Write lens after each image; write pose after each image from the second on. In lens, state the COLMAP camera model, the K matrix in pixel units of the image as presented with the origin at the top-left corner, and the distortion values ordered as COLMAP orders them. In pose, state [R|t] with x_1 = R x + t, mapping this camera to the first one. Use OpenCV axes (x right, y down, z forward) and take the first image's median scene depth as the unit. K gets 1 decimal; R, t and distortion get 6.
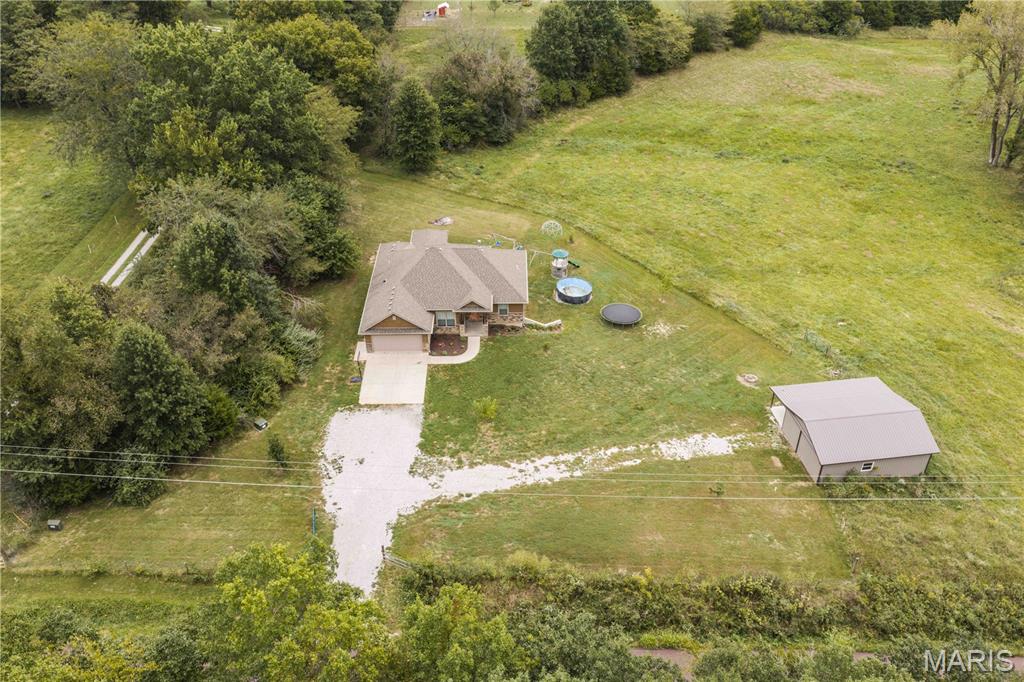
lens RADIAL K [[845.5, 0, 514.2], [0, 845.5, 340.2], [0, 0, 1]] dist [0.019182, -0.023276]
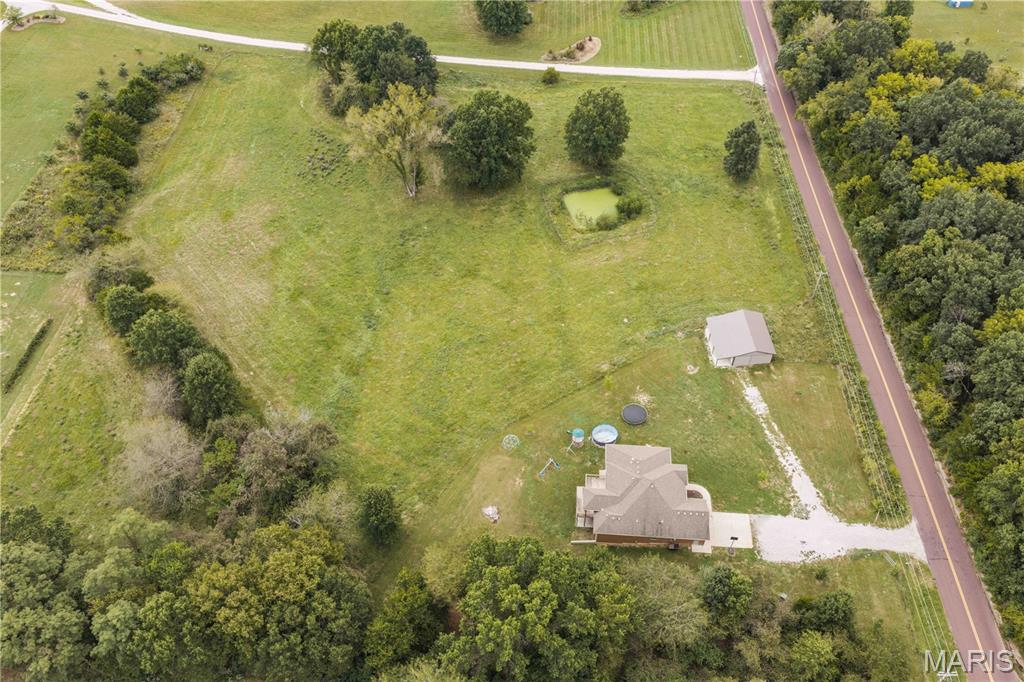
lens RADIAL K [[845.5, 0, 514.2], [0, 845.5, 340.2], [0, 0, 1]] dist [0.019182, -0.023276]
pose [[0.076560, -0.738486, 0.669909, -0.975284], [0.590863, 0.574800, 0.566114, -1.304029], [-0.803131, 0.352483, 0.480351, 0.399763]]
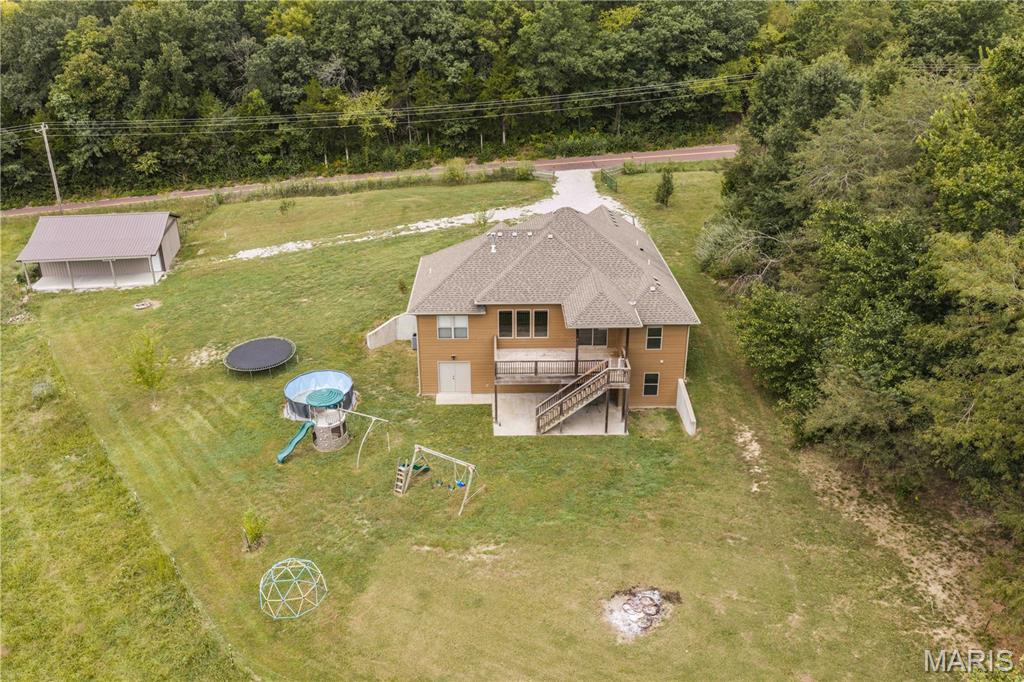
lens RADIAL K [[845.5, 0, 514.2], [0, 845.5, 340.2], [0, 0, 1]] dist [0.019182, -0.023276]
pose [[-0.999842, 0.015928, -0.007954, -0.053509], [0.001237, 0.507843, 0.861449, -0.614876], [0.017760, 0.861302, -0.507783, 1.450612]]
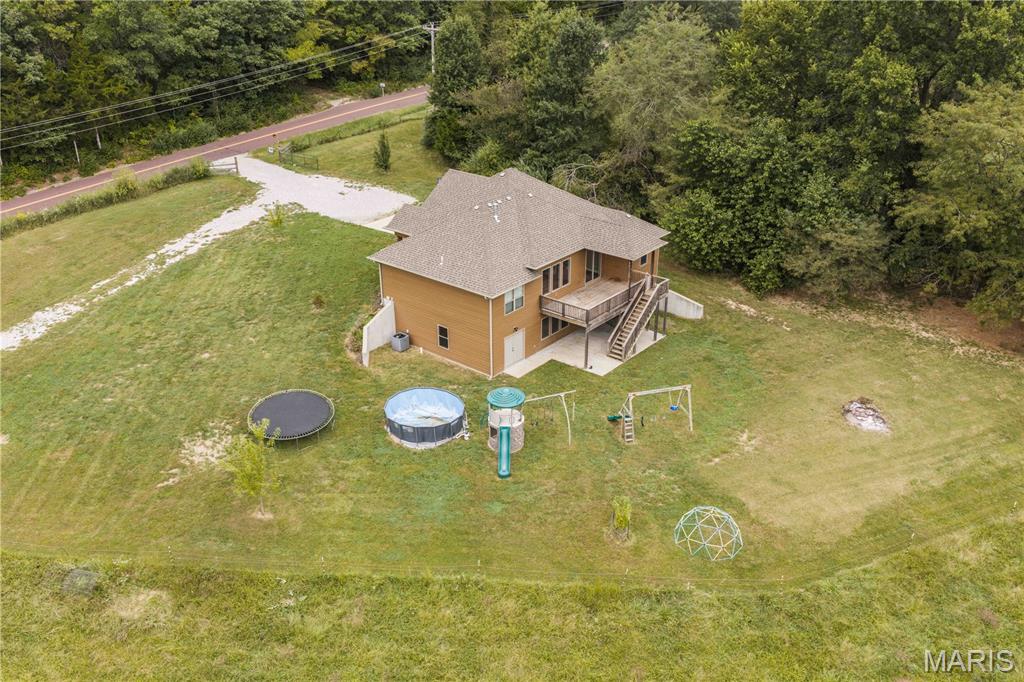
lens RADIAL K [[845.5, 0, 514.2], [0, 845.5, 340.2], [0, 0, 1]] dist [0.019182, -0.023276]
pose [[-0.642191, 0.340925, -0.686558, 0.411242], [-0.444353, 0.564248, 0.695827, -0.511042], [0.624613, 0.751928, -0.210863, 1.288803]]
